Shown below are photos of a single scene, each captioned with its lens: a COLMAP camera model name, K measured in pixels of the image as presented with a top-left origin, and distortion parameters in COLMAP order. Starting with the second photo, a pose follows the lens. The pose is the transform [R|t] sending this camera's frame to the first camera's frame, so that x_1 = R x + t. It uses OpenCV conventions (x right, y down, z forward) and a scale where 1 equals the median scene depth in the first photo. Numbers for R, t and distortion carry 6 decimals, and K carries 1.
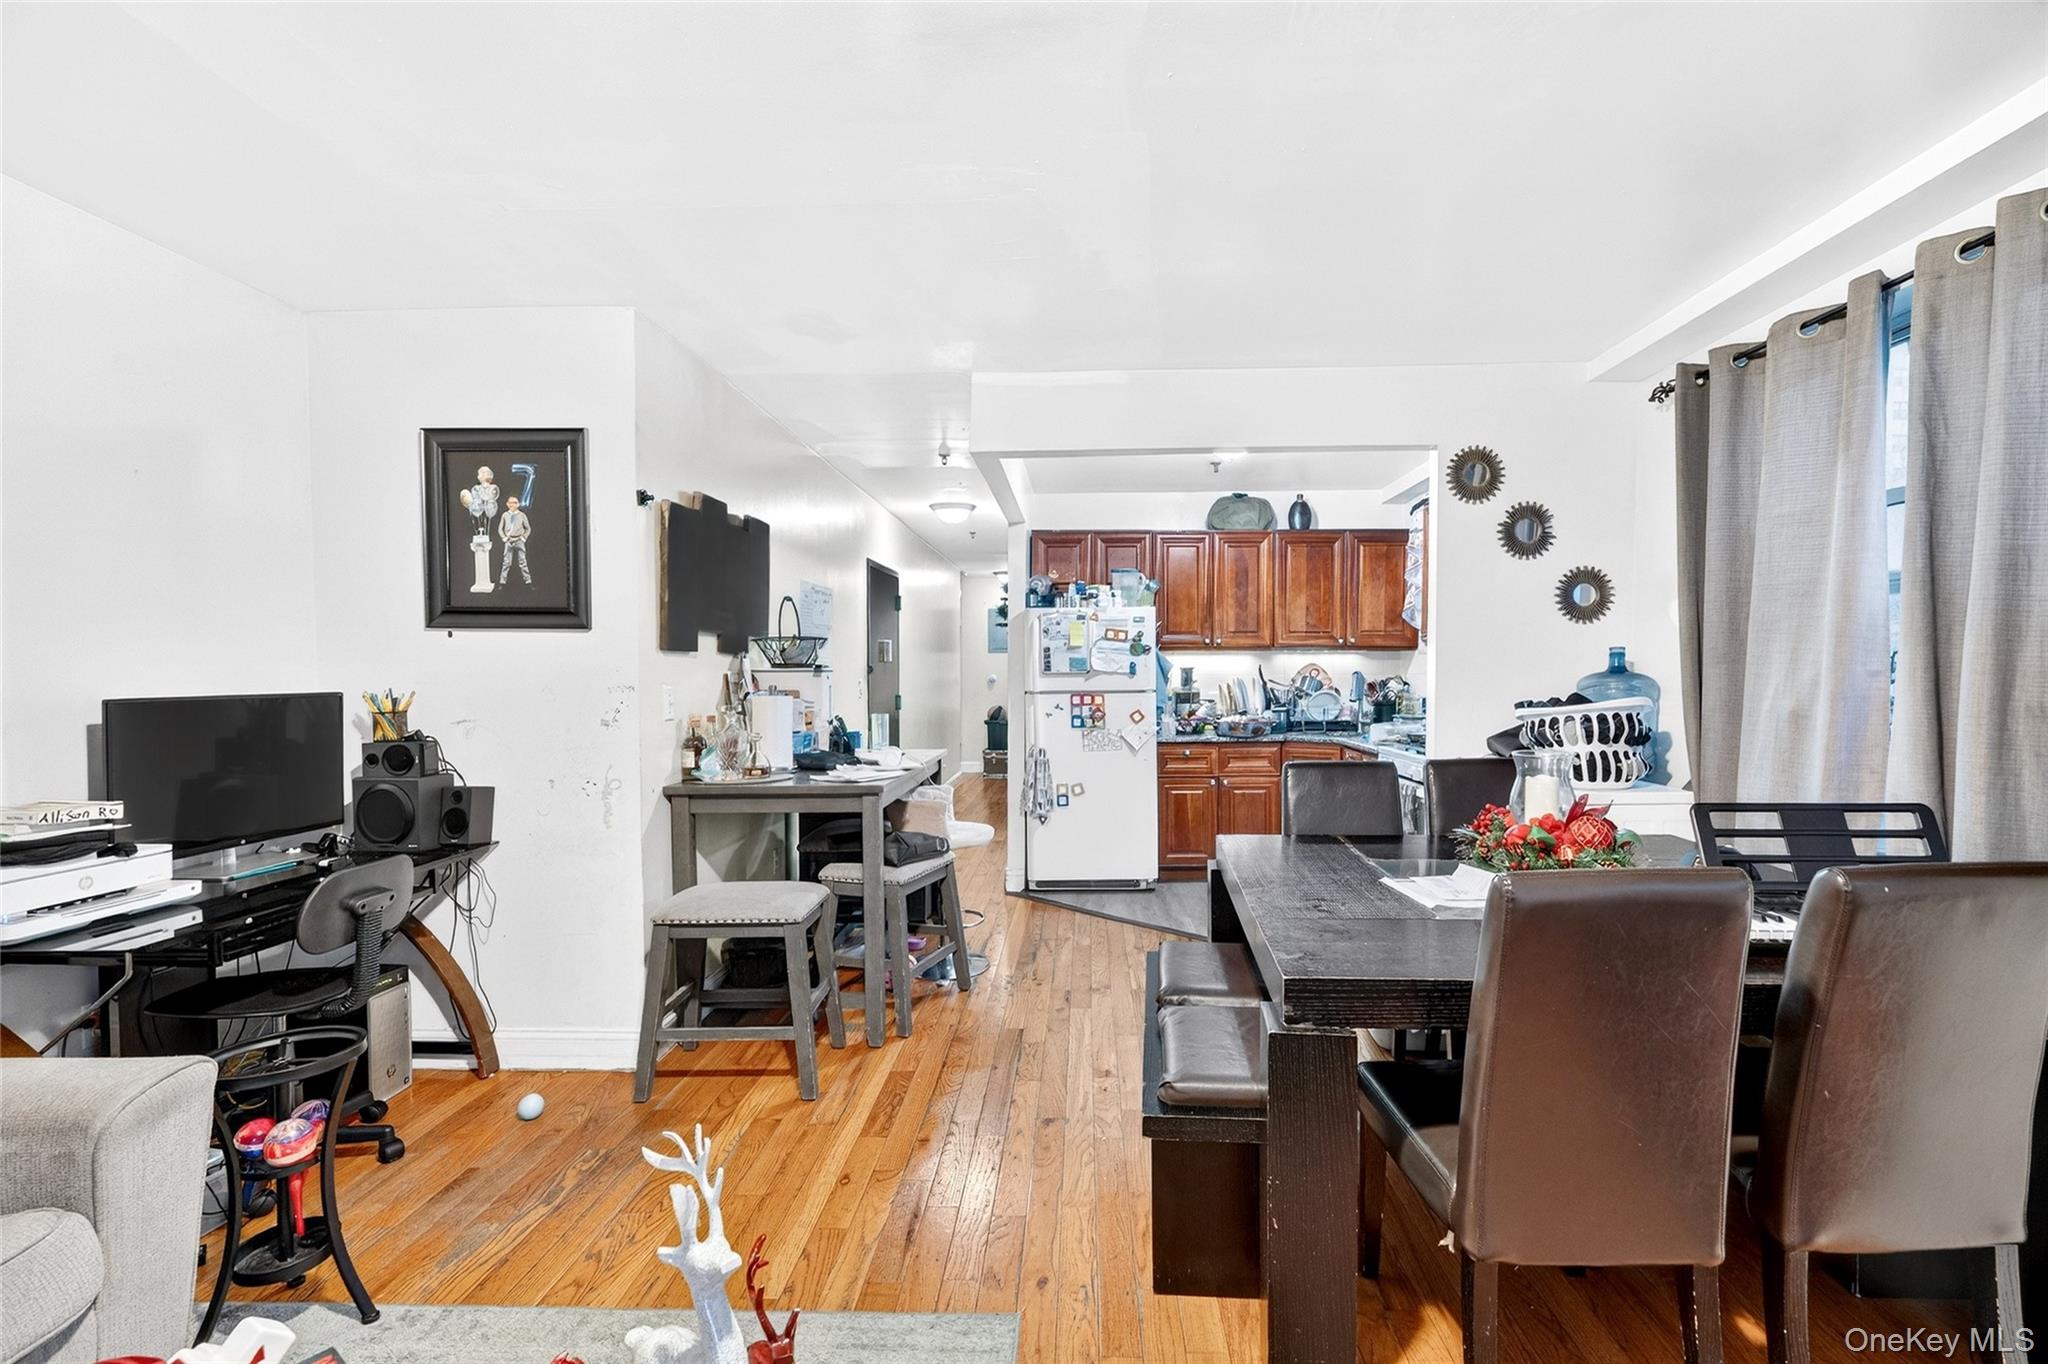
lens RADIAL K [[924.8, 0, 1024.0], [0, 924.8, 682.0], [0, 0, 1]] dist [-0.001291, 0.000108]
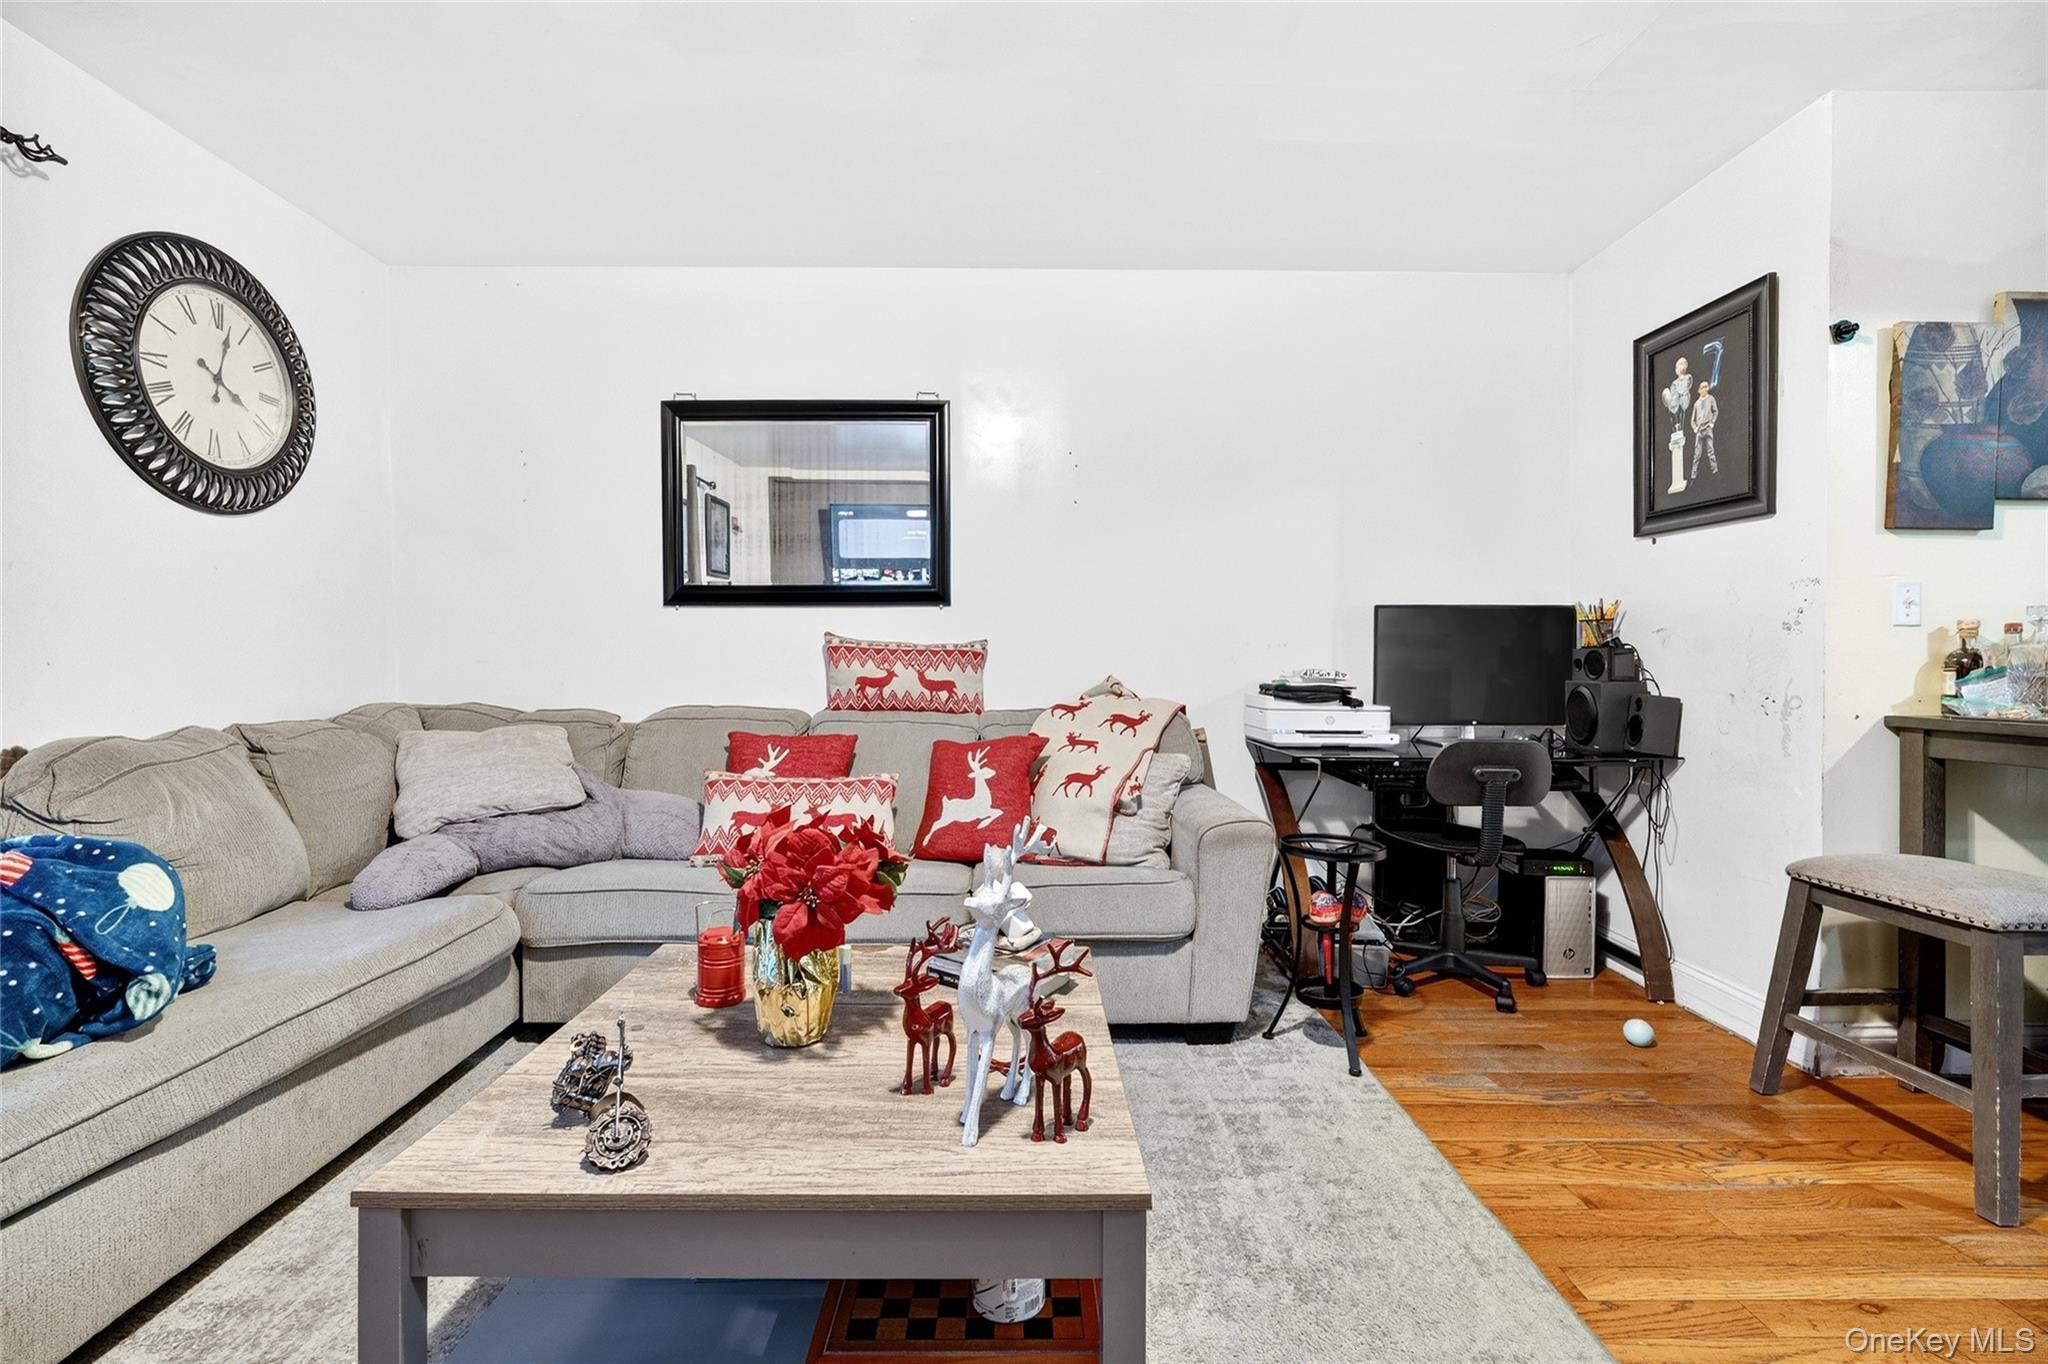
lens RADIAL K [[884.3, 0, 1024.6], [0, 884.3, 648.6], [0, 0, 1]] dist [-0.001383, -0.000166]
pose [[0.071884, 0.003369, -0.997407, 0.267040], [-0.016717, 0.999858, 0.002172, 0.072289], [0.997273, 0.016518, 0.071930, 0.275545]]
